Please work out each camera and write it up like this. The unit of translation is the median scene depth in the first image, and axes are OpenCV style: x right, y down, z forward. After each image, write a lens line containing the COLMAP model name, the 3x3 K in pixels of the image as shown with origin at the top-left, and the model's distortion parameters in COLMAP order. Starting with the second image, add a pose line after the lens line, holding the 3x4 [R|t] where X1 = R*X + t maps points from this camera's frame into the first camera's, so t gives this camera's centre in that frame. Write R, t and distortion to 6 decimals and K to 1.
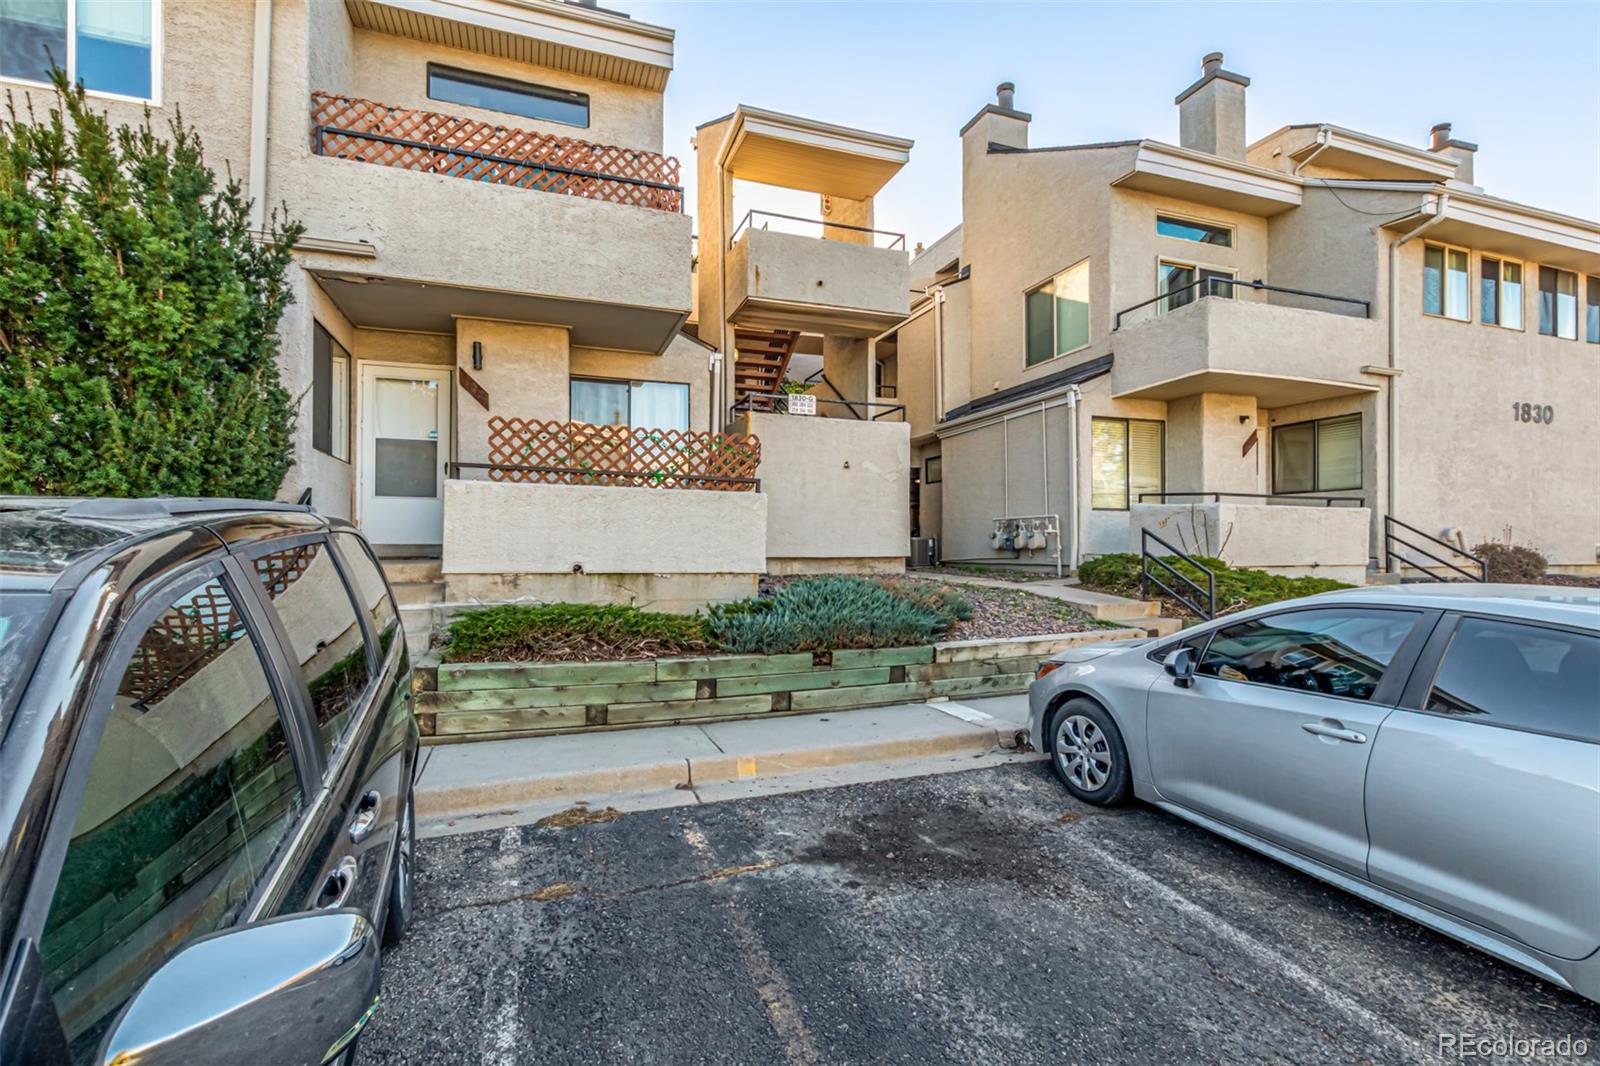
lens RADIAL K [[744.9, 0, 796.2], [0, 744.9, 544.3], [0, 0, 1]] dist [0.003094, -0.000329]
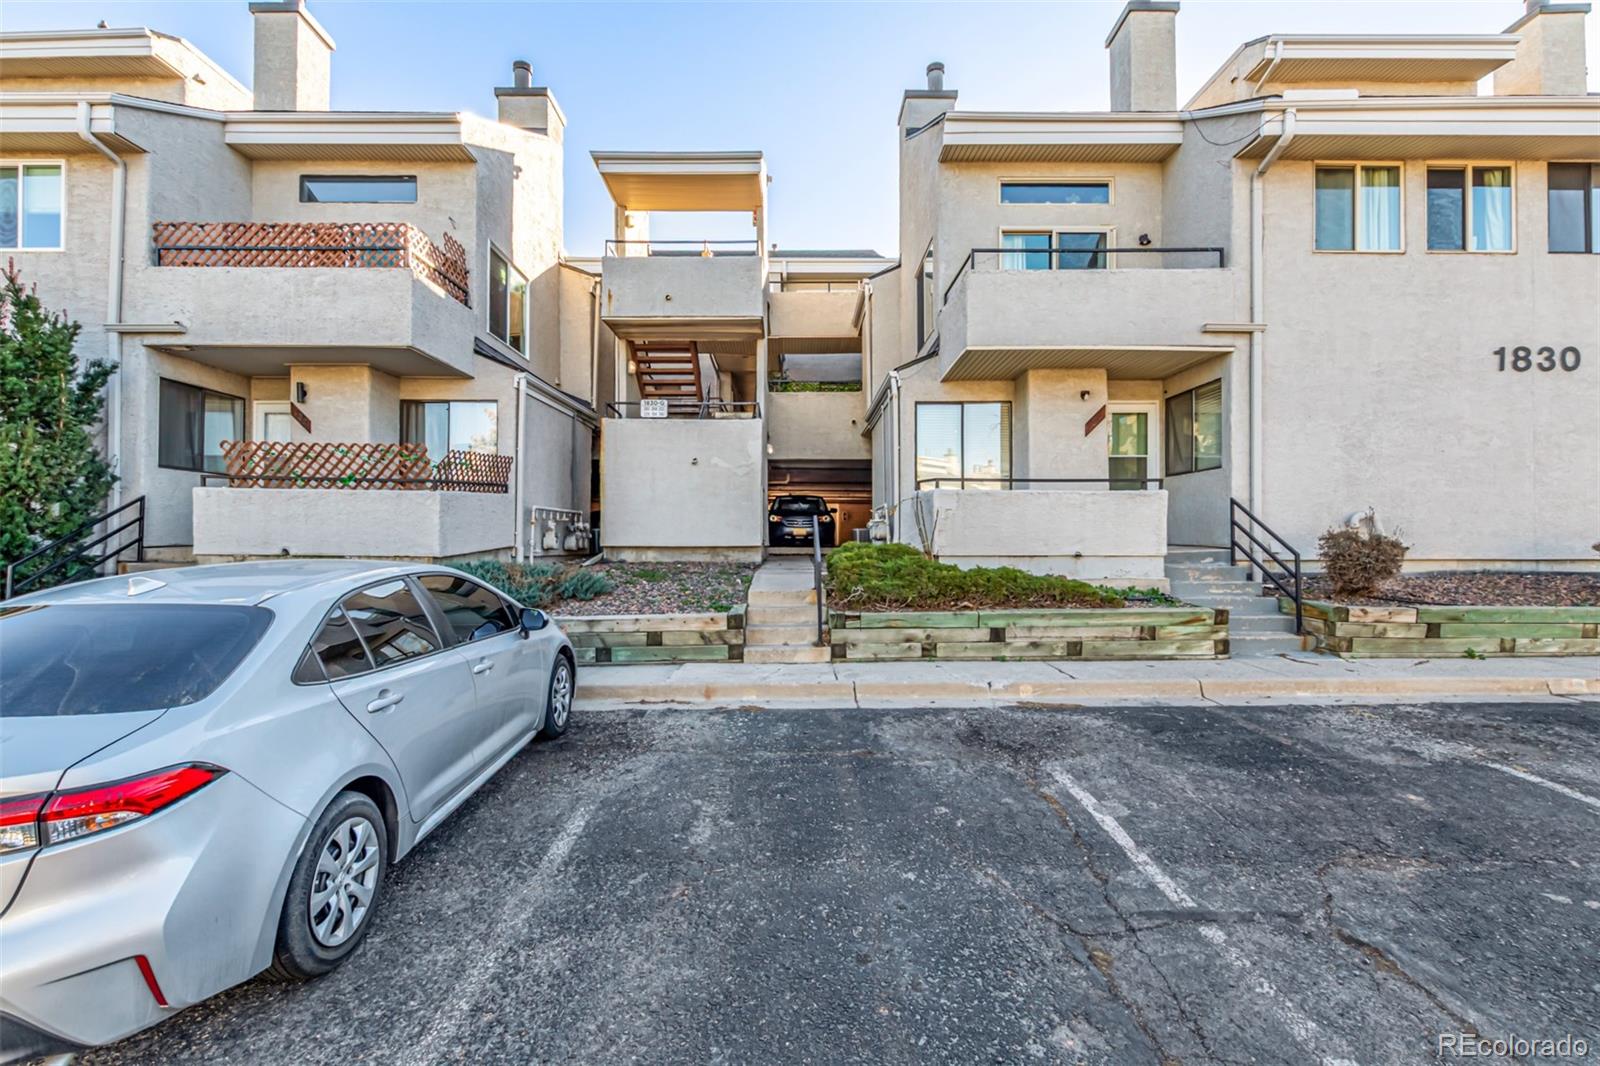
lens RADIAL K [[733.4, 0, 794.8], [0, 733.4, 535.3], [0, 0, 1]] dist [0.002409, -0.000314]
pose [[0.940339, -0.002809, -0.340228, 0.576425], [0.001785, 0.999993, -0.003323, 0.005229], [0.340235, 0.002518, 0.940337, 0.045332]]
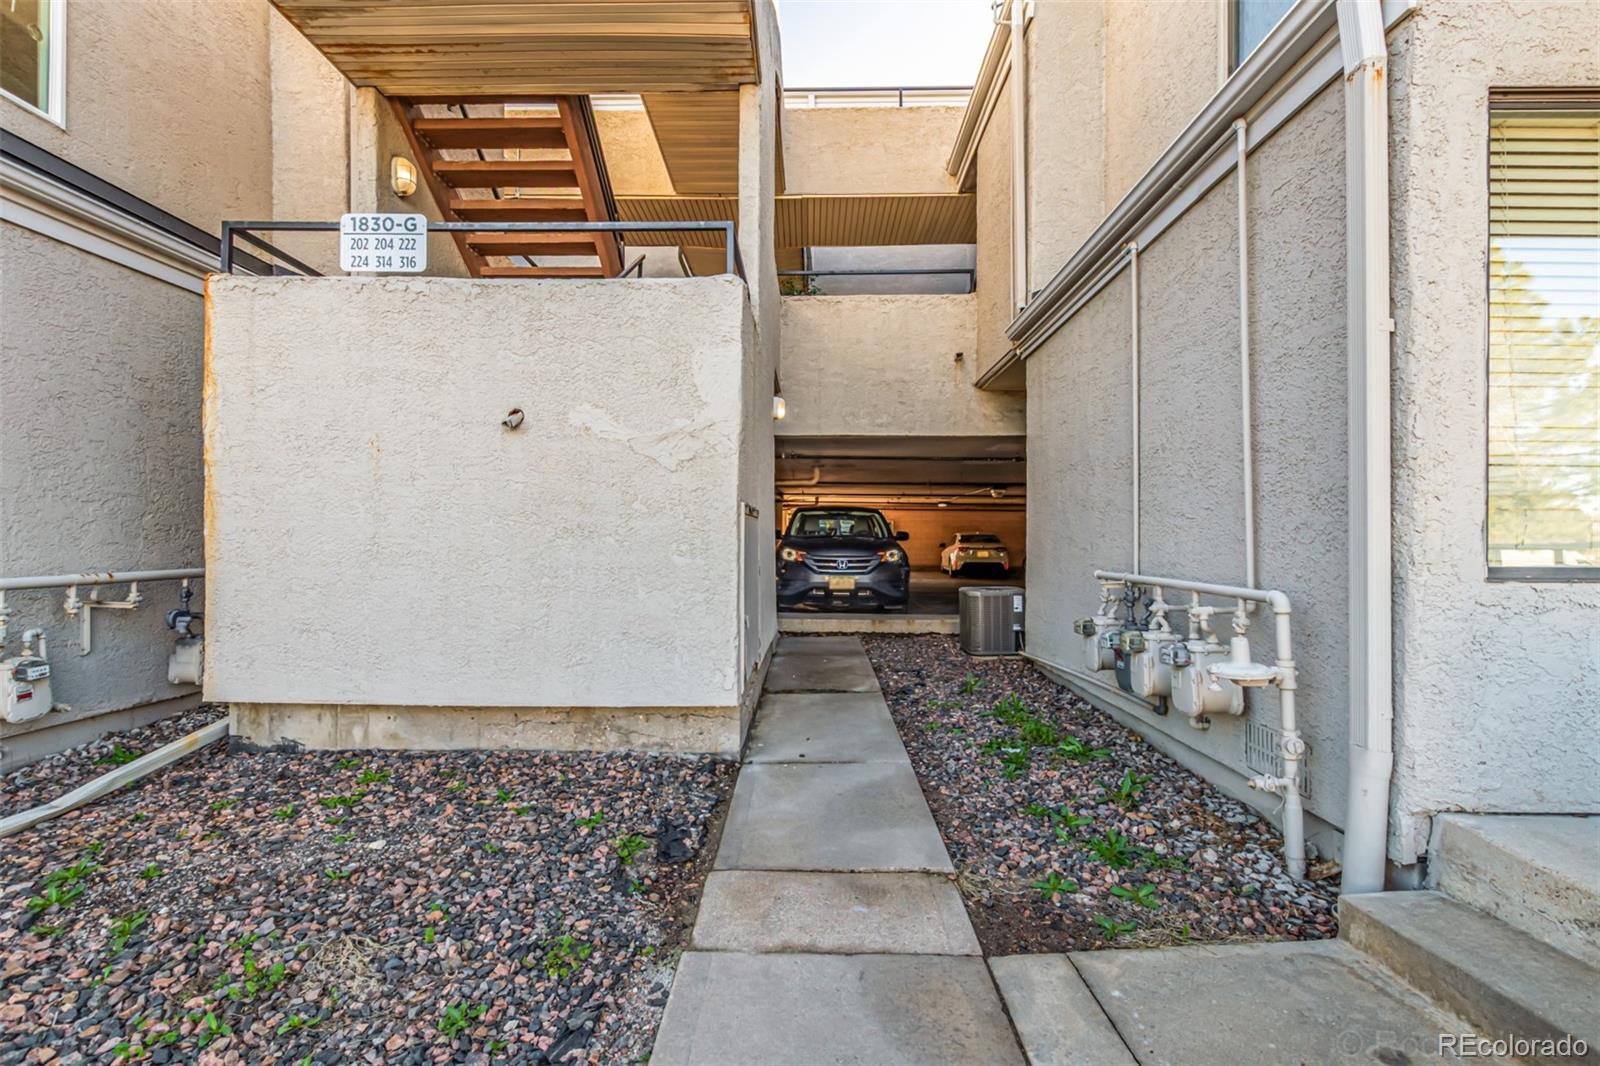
lens RADIAL K [[744.9, 0, 796.2], [0, 744.9, 544.3], [0, 0, 1]] dist [0.003094, -0.000329]
pose [[0.930461, 0.004855, -0.366359, 0.302621], [-0.000724, 0.999935, 0.011413, -0.057337], [0.366391, -0.010354, 0.930403, 0.756752]]
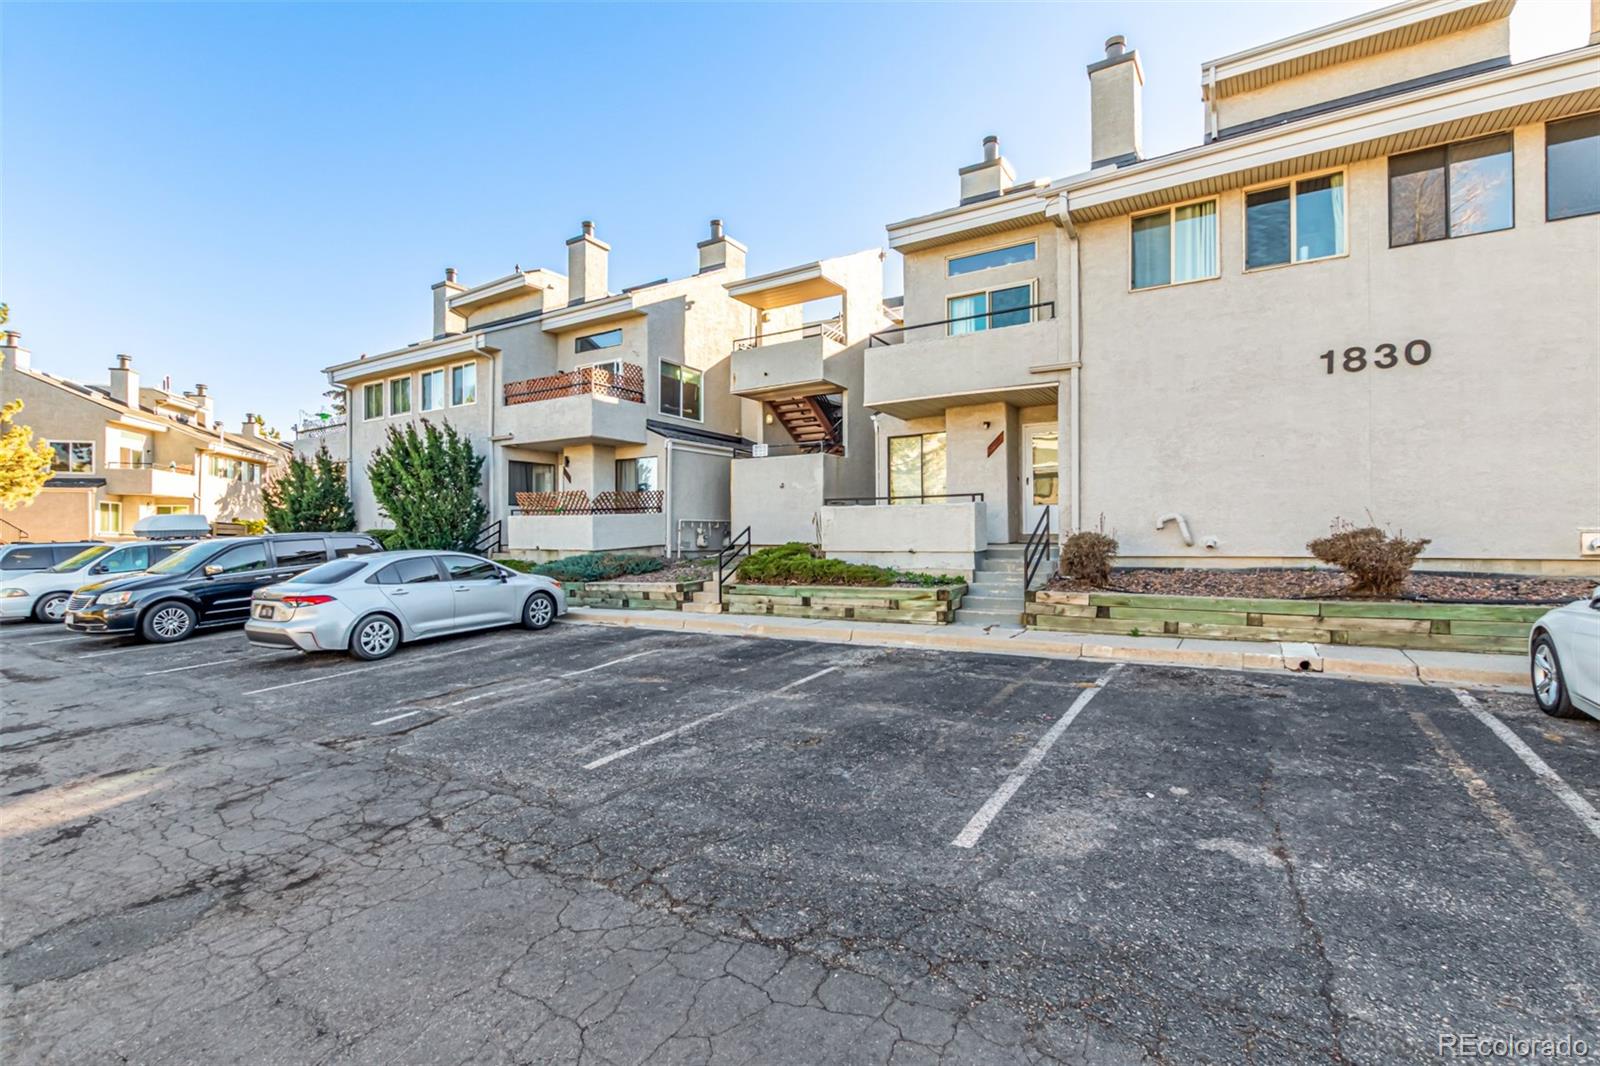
lens RADIAL K [[733.4, 0, 794.8], [0, 733.4, 535.3], [0, 0, 1]] dist [0.002409, -0.000314]
pose [[0.608937, -0.008226, -0.793176, 1.322495], [0.008736, 0.999955, -0.003664, 0.003326], [0.793171, -0.004698, 0.608981, 0.084452]]
